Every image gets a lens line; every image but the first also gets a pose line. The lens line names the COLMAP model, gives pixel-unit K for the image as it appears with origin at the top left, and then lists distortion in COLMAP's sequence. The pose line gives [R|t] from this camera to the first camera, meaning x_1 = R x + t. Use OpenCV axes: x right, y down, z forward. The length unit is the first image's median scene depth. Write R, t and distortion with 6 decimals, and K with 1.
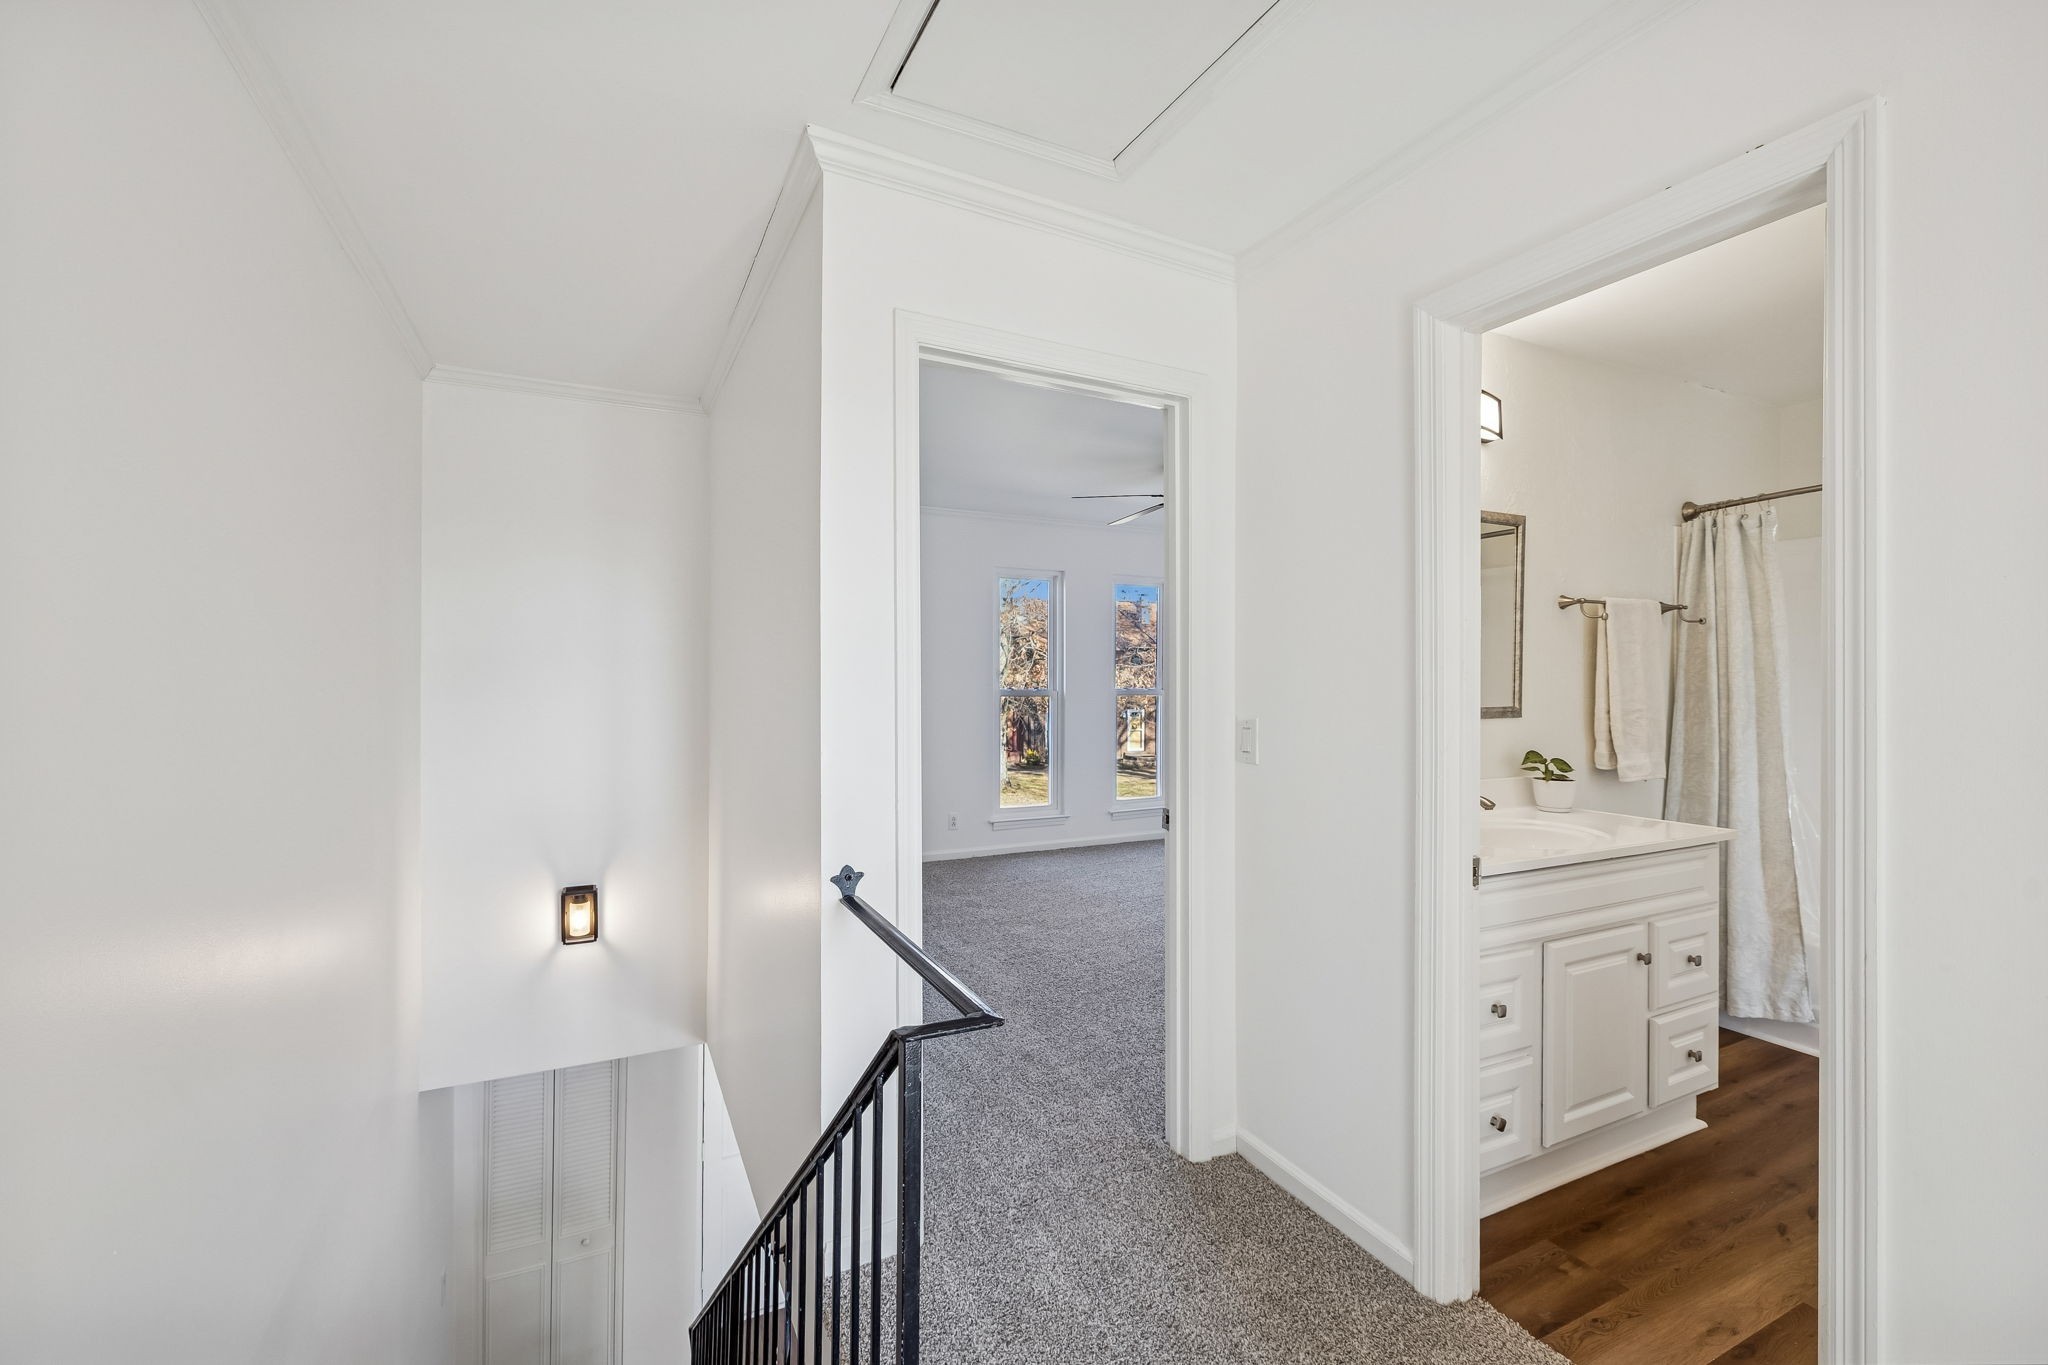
lens RADIAL K [[865.2, 0, 1023.6], [0, 865.2, 674.1], [0, 0, 1]] dist [0.004371, -0.000012]
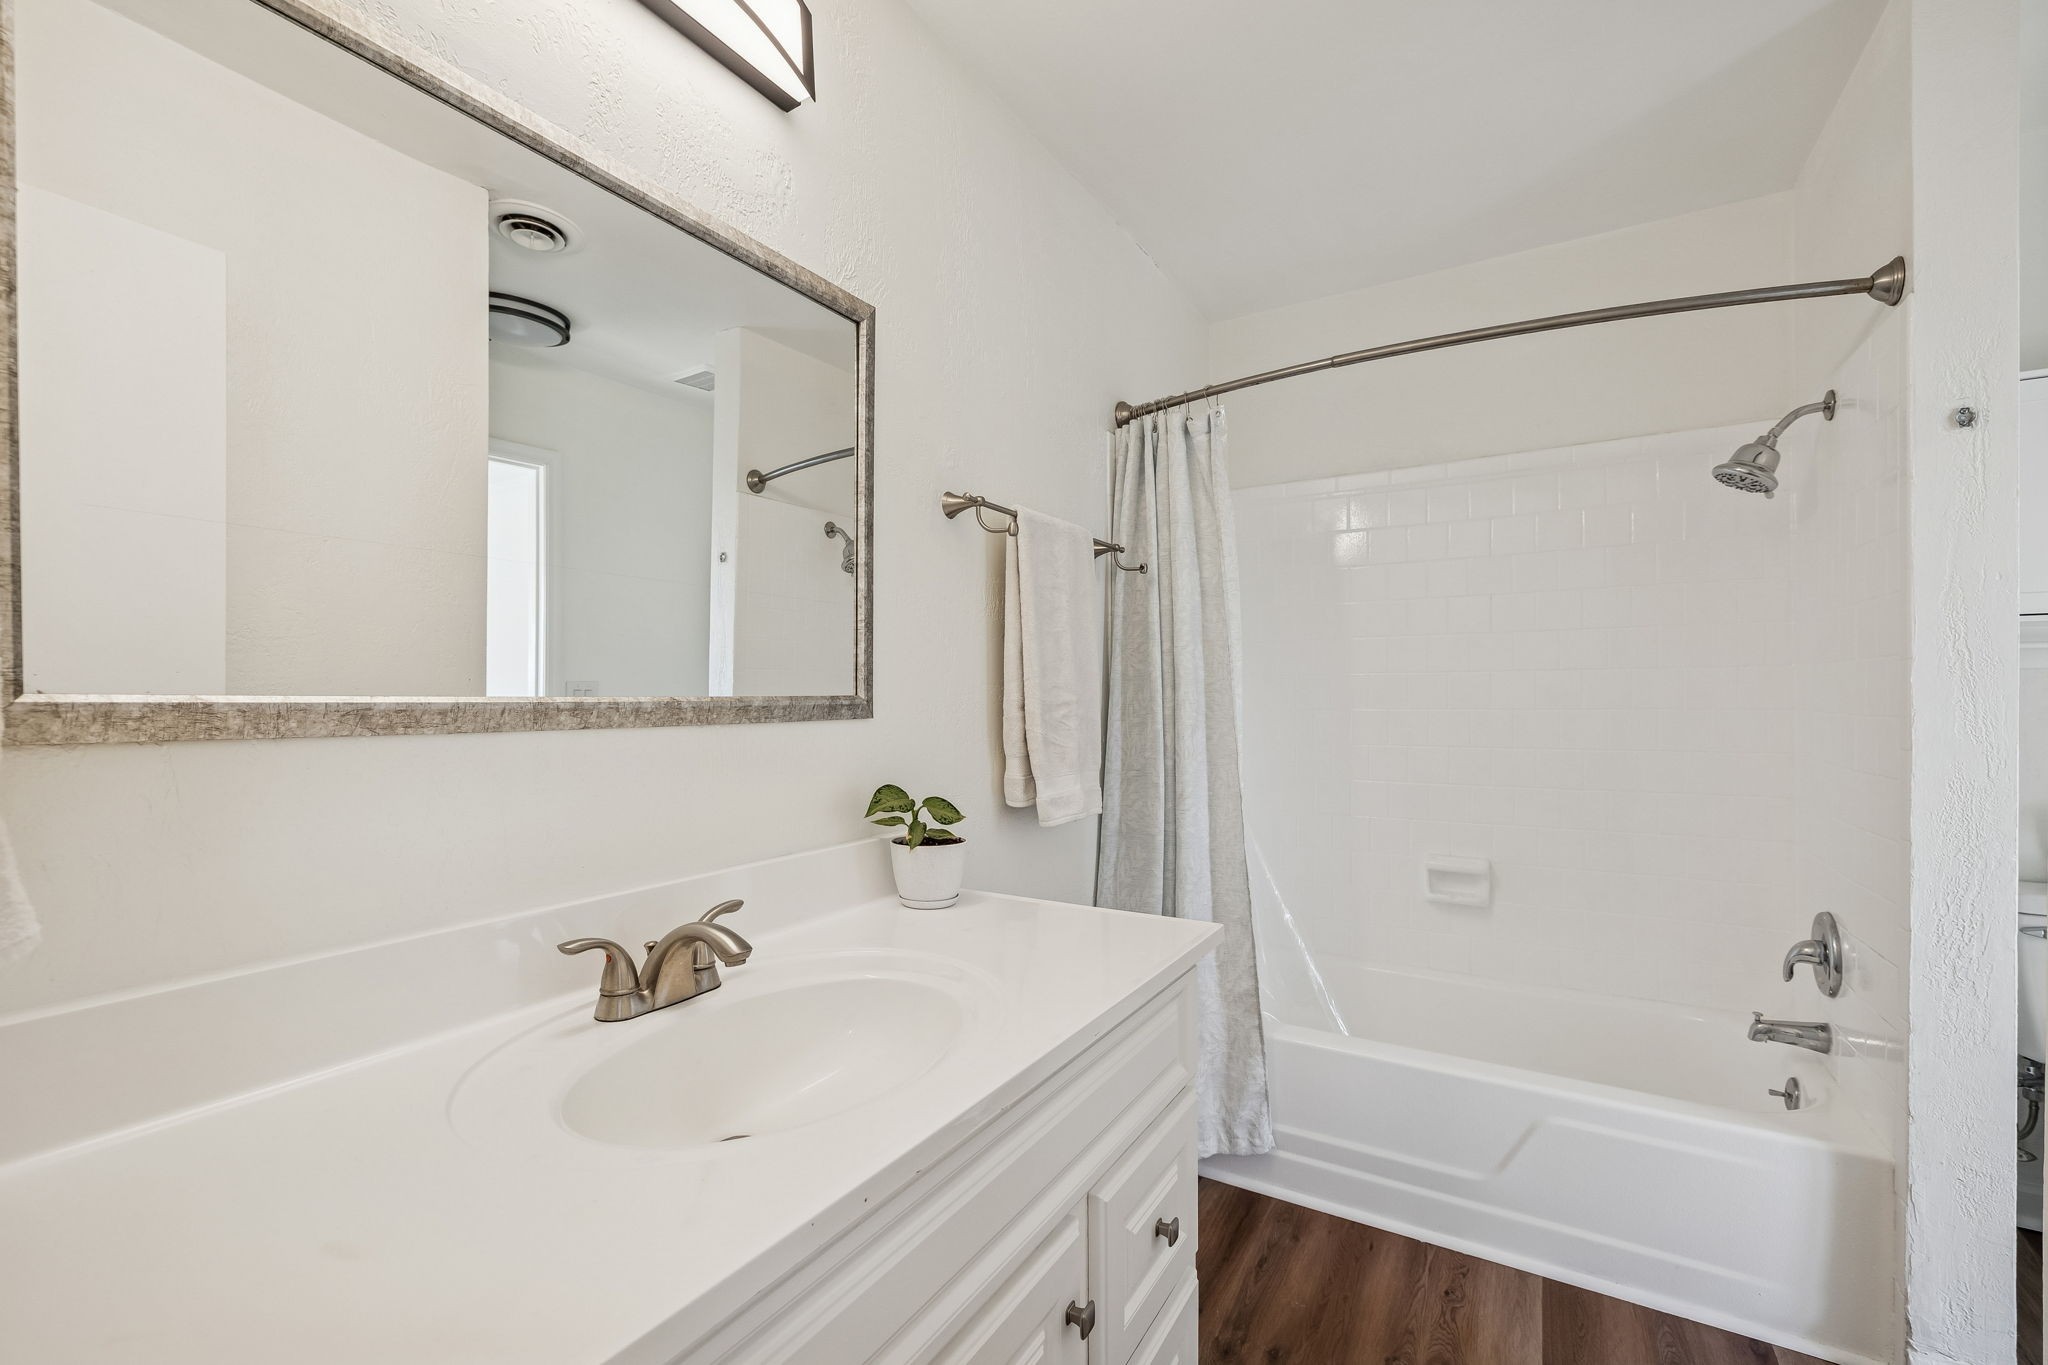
lens RADIAL K [[865.2, 0, 1023.5], [0, 865.2, 689.3], [0, 0, 1]] dist [0.004371, -0.000012]
pose [[0.843797, -0.002151, 0.536658, 0.361454], [0.007385, 0.999944, -0.007604, 0.035877], [-0.536611, 0.010379, 0.843766, 0.507502]]
